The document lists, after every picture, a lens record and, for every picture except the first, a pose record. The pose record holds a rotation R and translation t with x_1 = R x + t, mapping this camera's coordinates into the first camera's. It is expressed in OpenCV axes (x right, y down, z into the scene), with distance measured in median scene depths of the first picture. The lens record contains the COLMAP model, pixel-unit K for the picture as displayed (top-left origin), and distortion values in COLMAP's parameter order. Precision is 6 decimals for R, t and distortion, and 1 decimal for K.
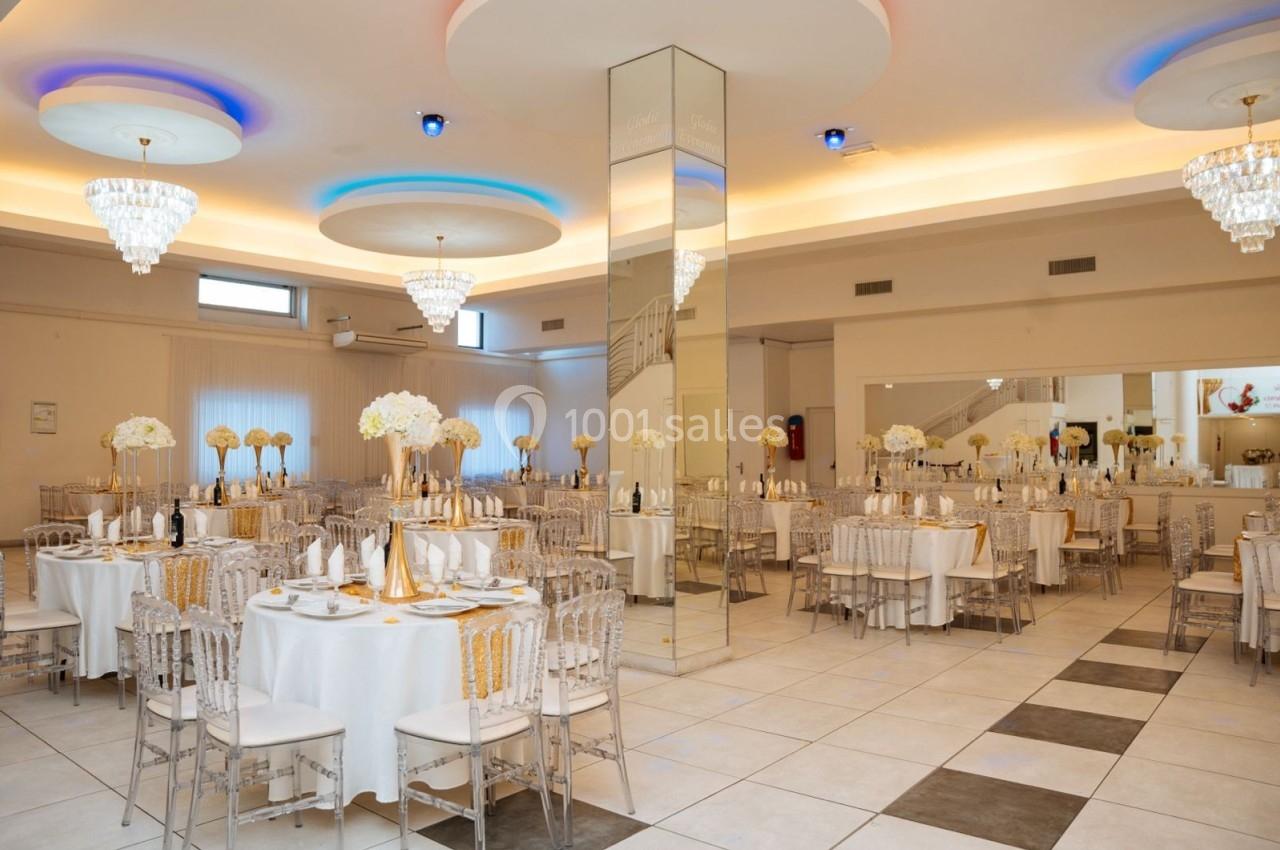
lens RADIAL K [[880.9, 0, 640.0], [0, 880.9, 425.0], [0, 0, 1]] dist [-0.175003, 0.130223]
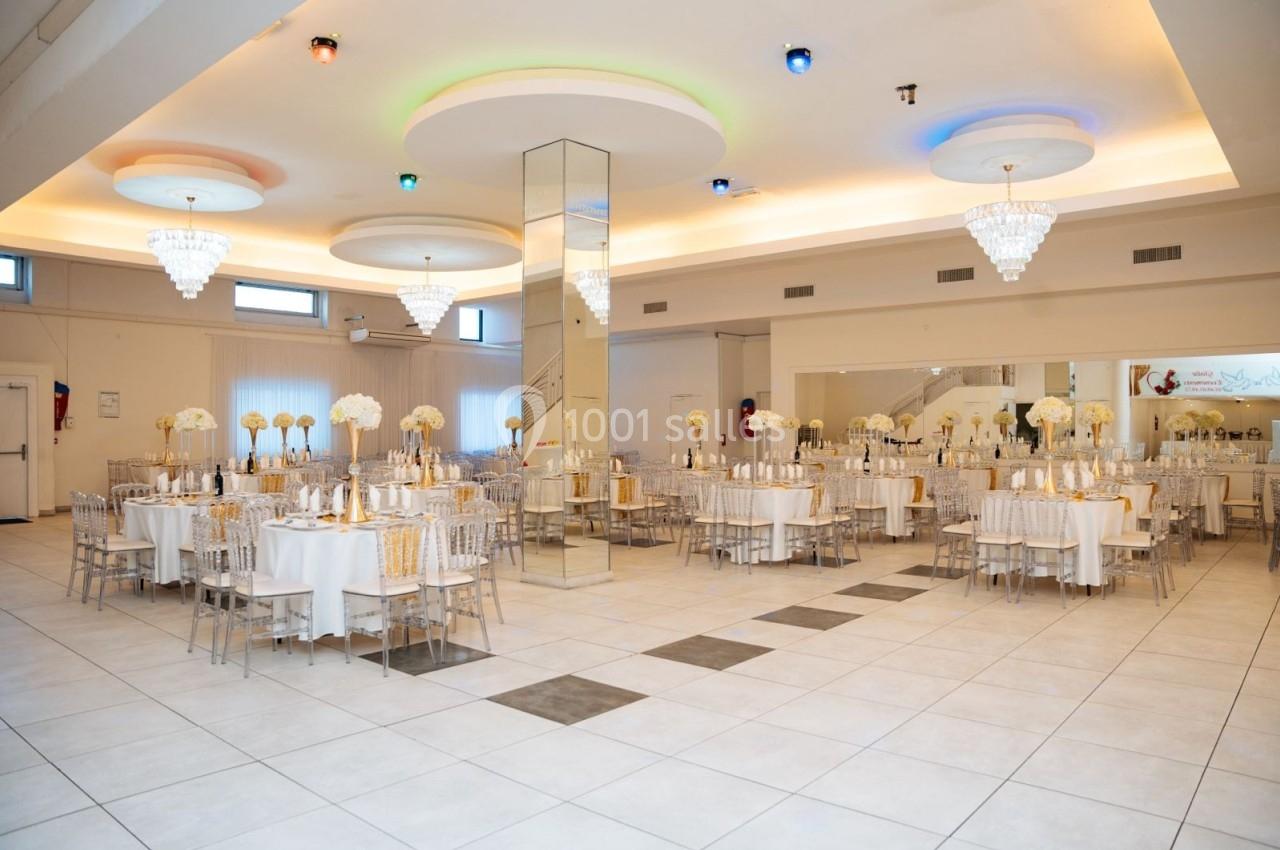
lens RADIAL K [[824.3, 0, 640.0], [0, 824.3, 425.0], [0, 0, 1]] dist [-0.183755, 0.148051]
pose [[0.999924, -0.002107, -0.012110, 0.130808], [0.002398, 0.999708, 0.024055, -0.007651], [0.012056, -0.024082, 0.999637, -0.236434]]
